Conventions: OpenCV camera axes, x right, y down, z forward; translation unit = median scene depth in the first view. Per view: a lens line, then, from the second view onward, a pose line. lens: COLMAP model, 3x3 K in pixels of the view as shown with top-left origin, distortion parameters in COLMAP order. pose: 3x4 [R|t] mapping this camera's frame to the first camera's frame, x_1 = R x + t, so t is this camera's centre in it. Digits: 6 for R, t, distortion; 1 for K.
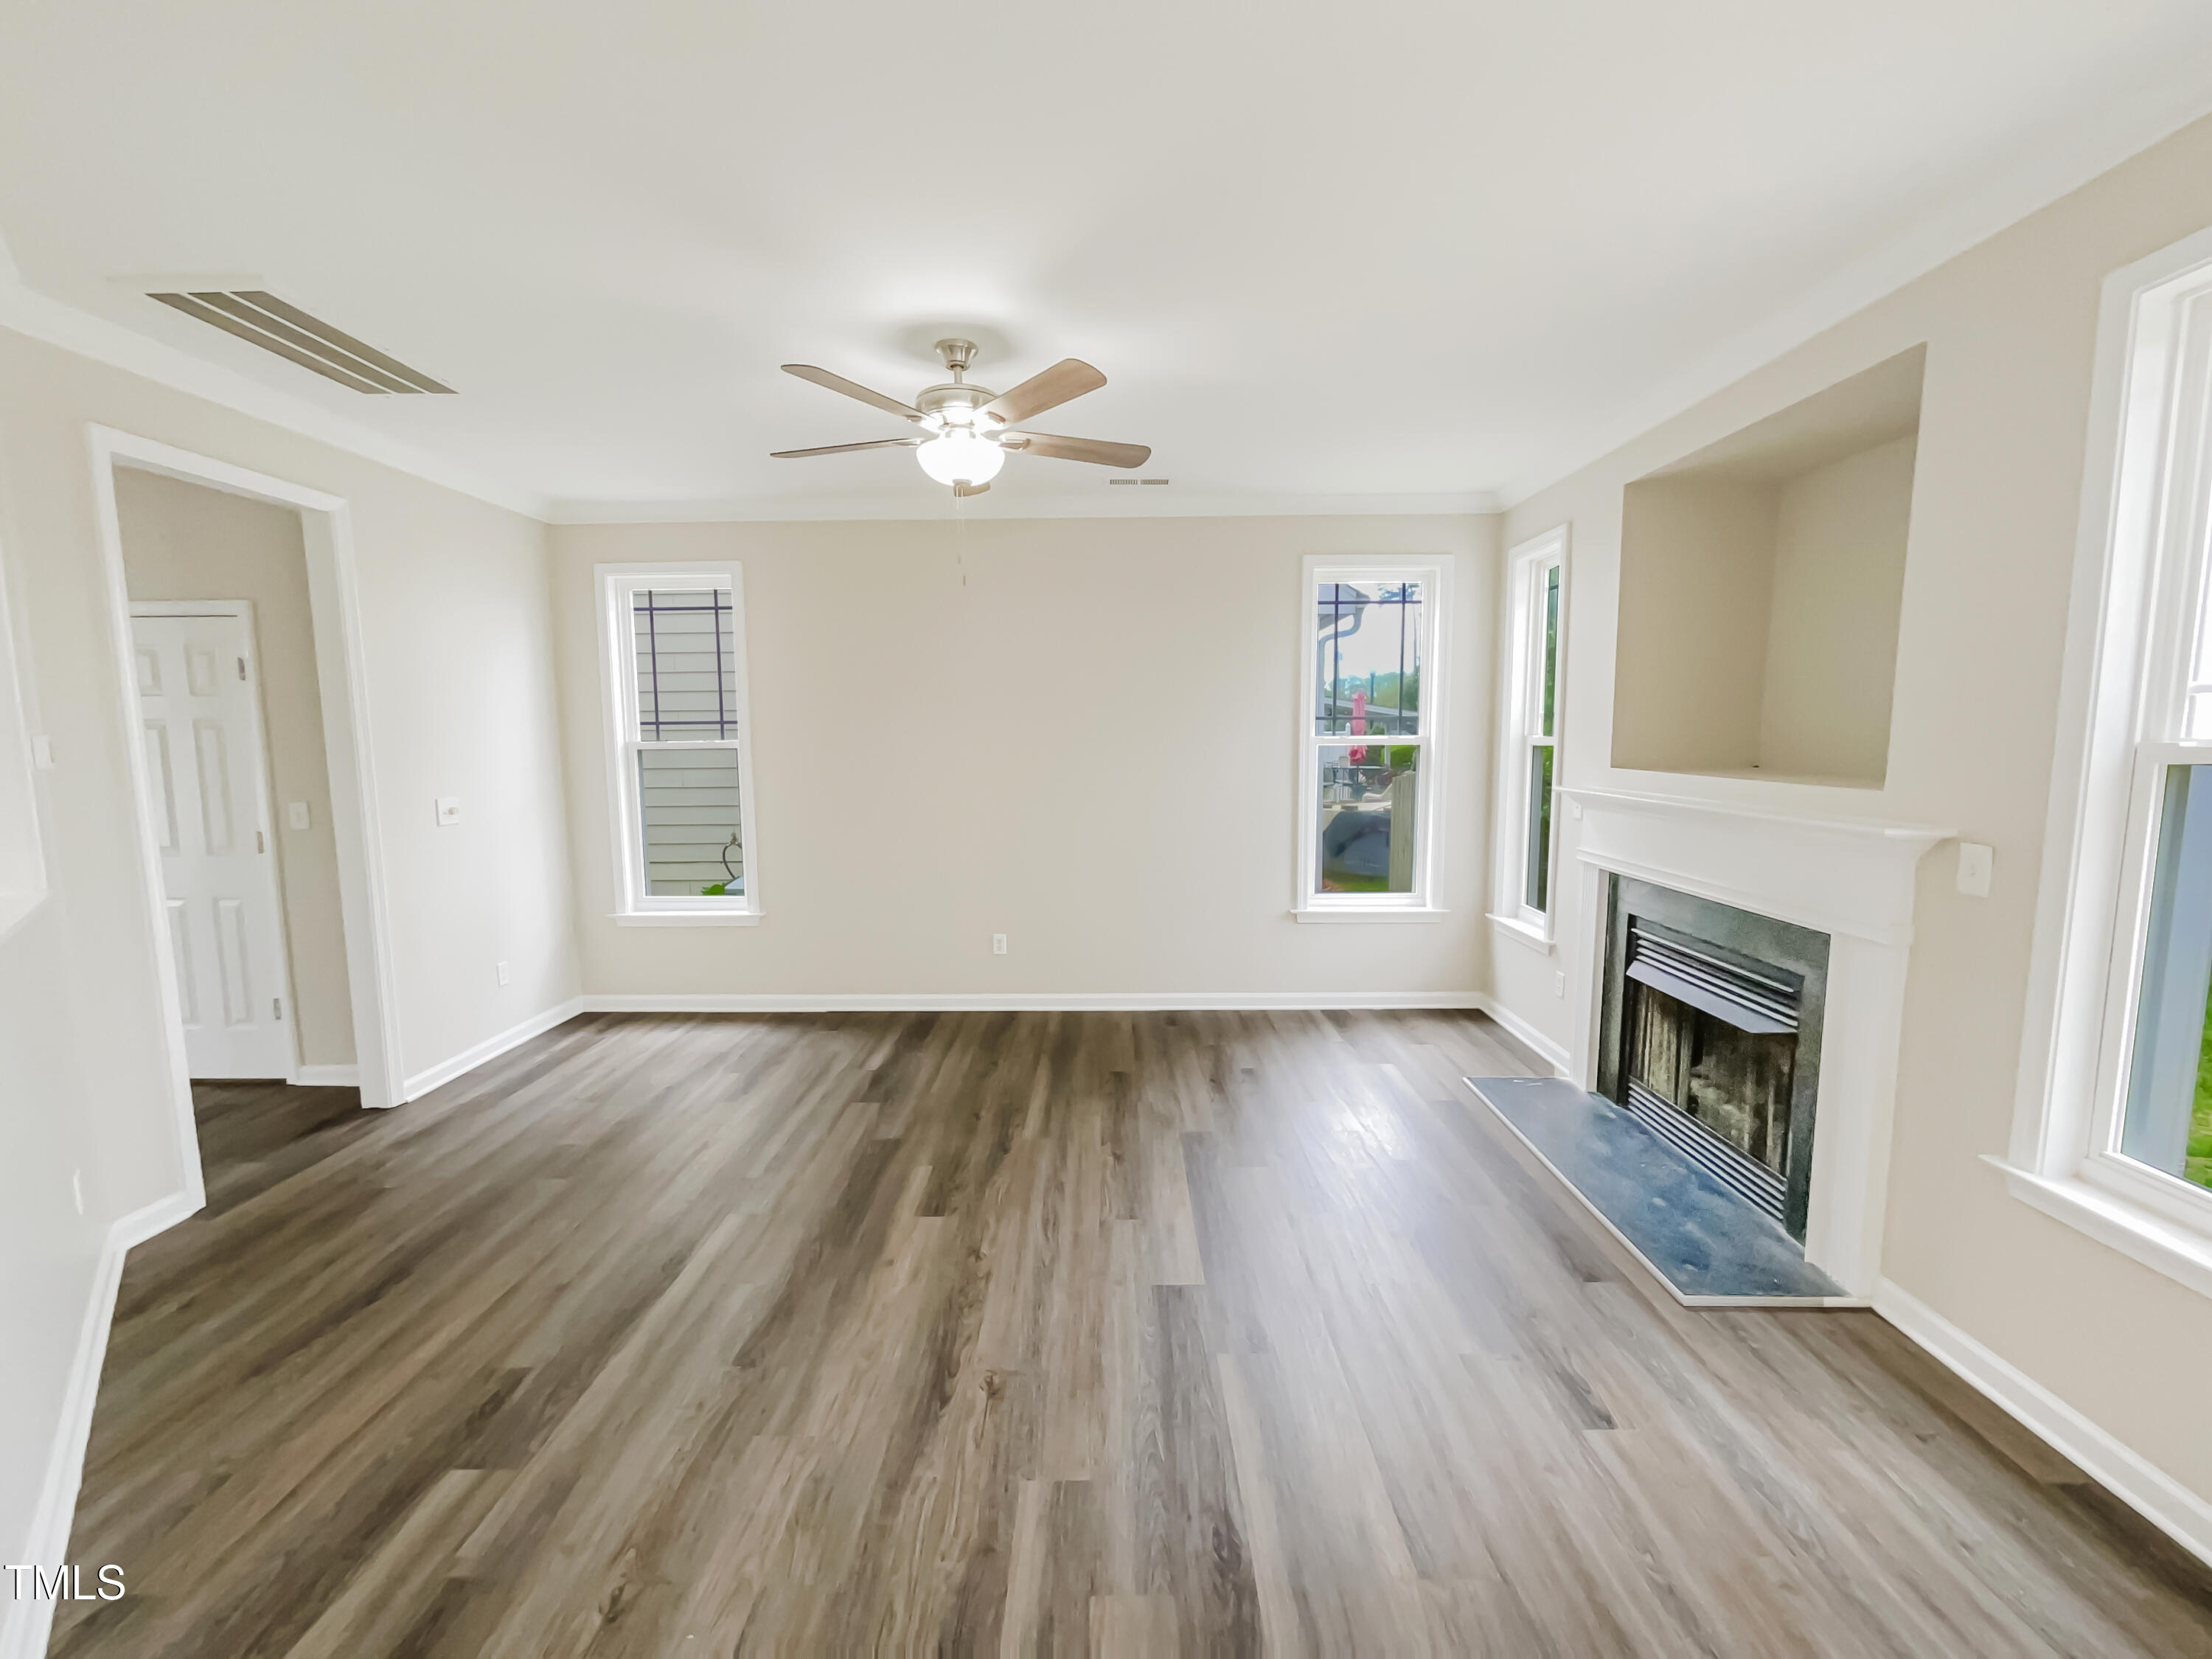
lens RADIAL K [[904.3, 0, 1106.0], [0, 904.3, 829.5], [0, 0, 1]] dist [0.000213, -0.000490]
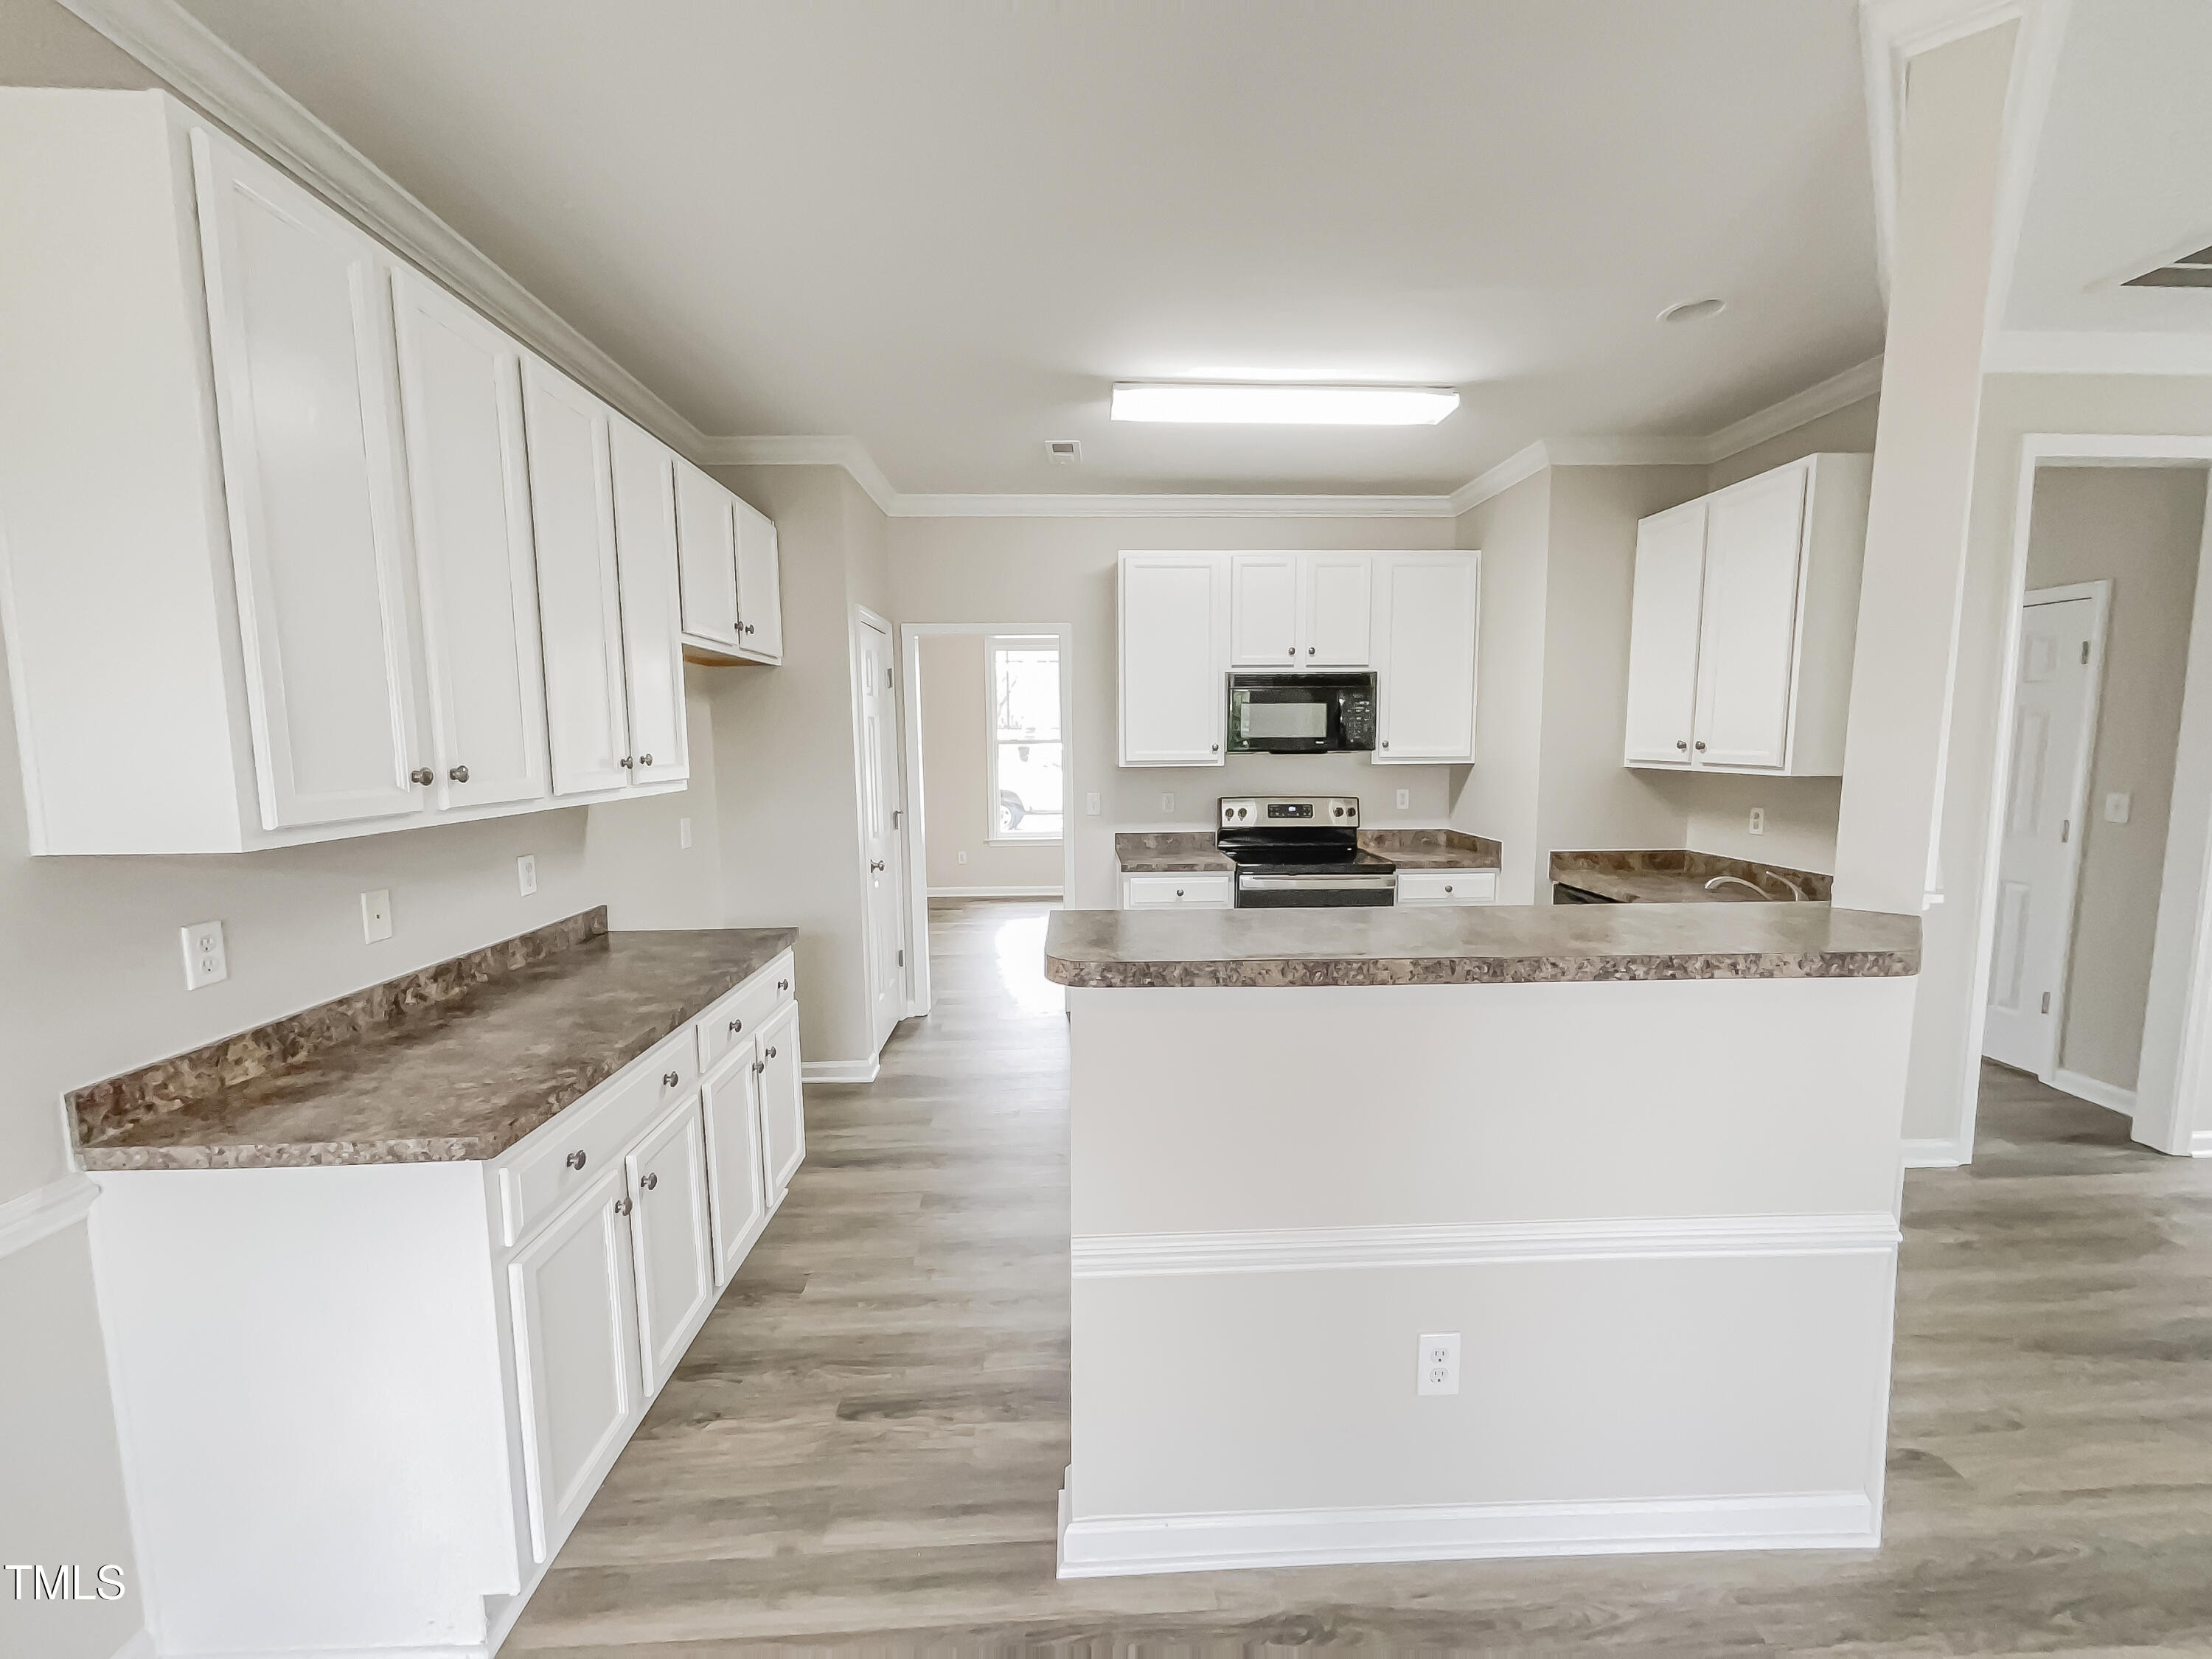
lens RADIAL K [[904.3, 0, 1106.0], [0, 904.3, 829.5], [0, 0, 1]] dist [0.000213, -0.000490]
pose [[0.062113, 0.112135, -0.991750, -0.051539], [-0.100944, 0.989279, 0.105533, 0.019244], [0.992951, 0.093556, 0.072766, -0.131977]]
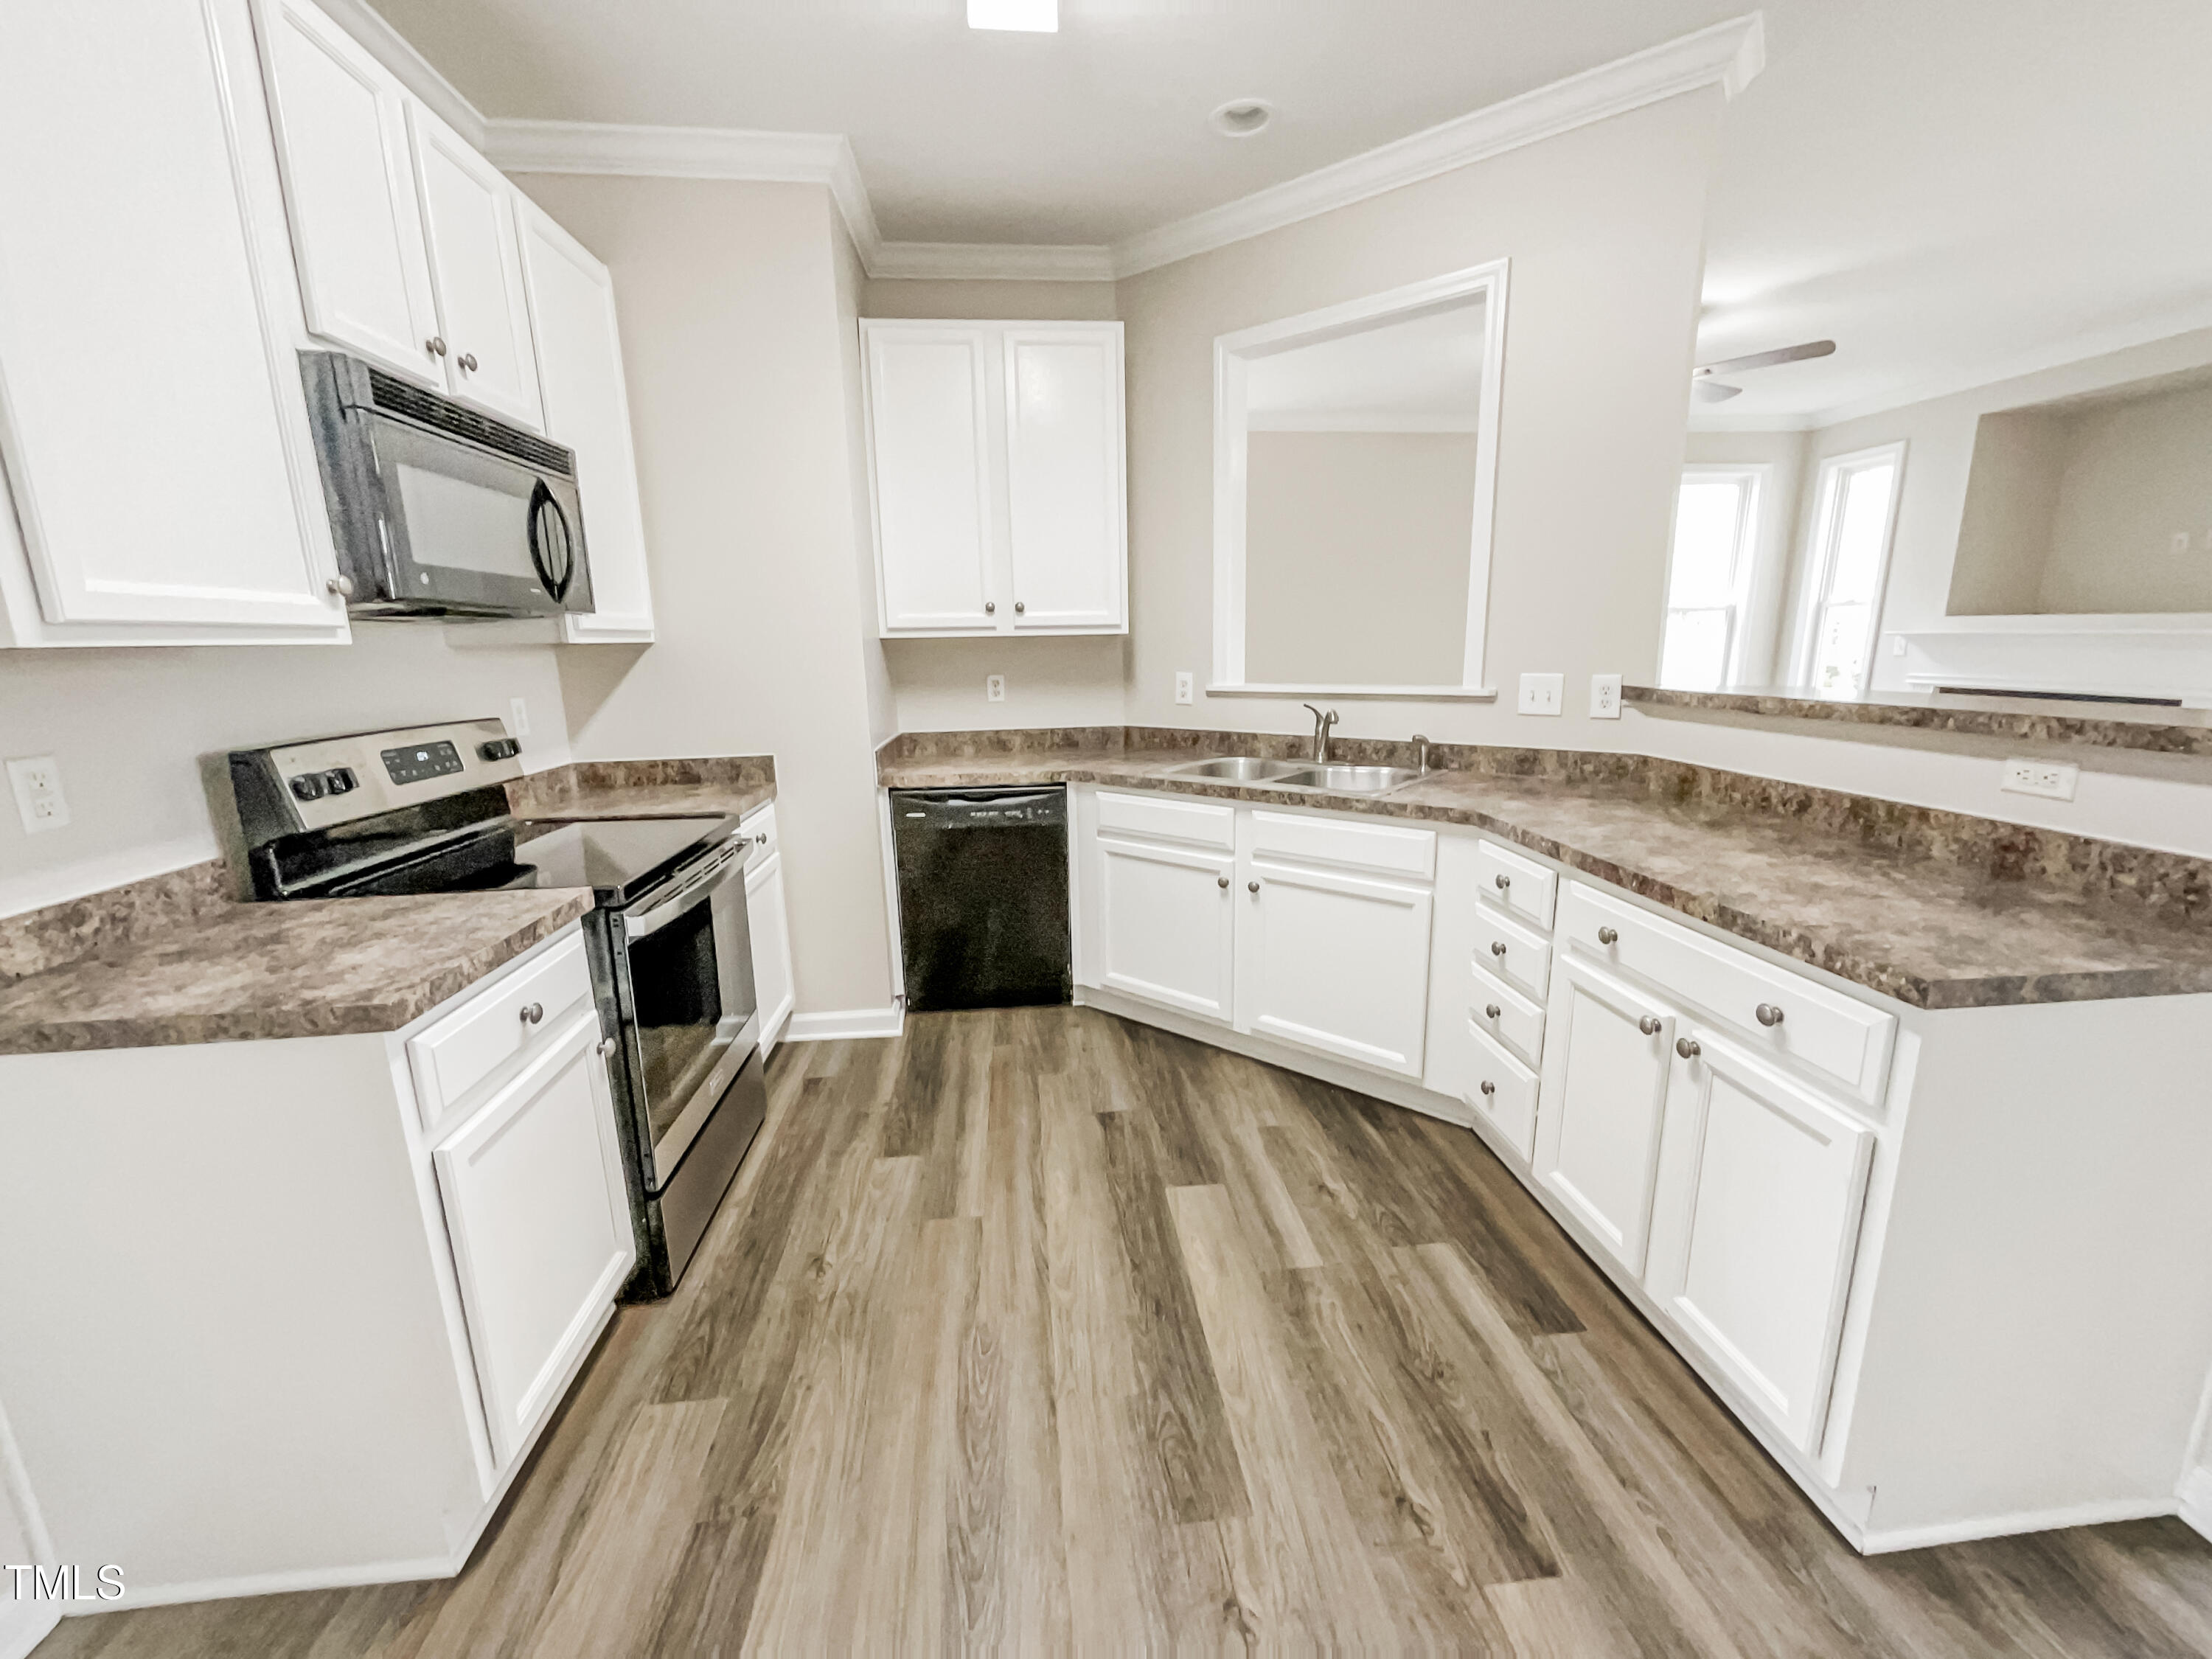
lens RADIAL K [[904.3, 0, 1106.0], [0, 904.3, 829.5], [0, 0, 1]] dist [0.000213, -0.000490]
pose [[0.993106, -0.036635, 0.111352, -1.345304], [0.025466, 0.994649, 0.100123, 0.131575], [-0.114424, -0.096597, 0.988725, -0.455608]]
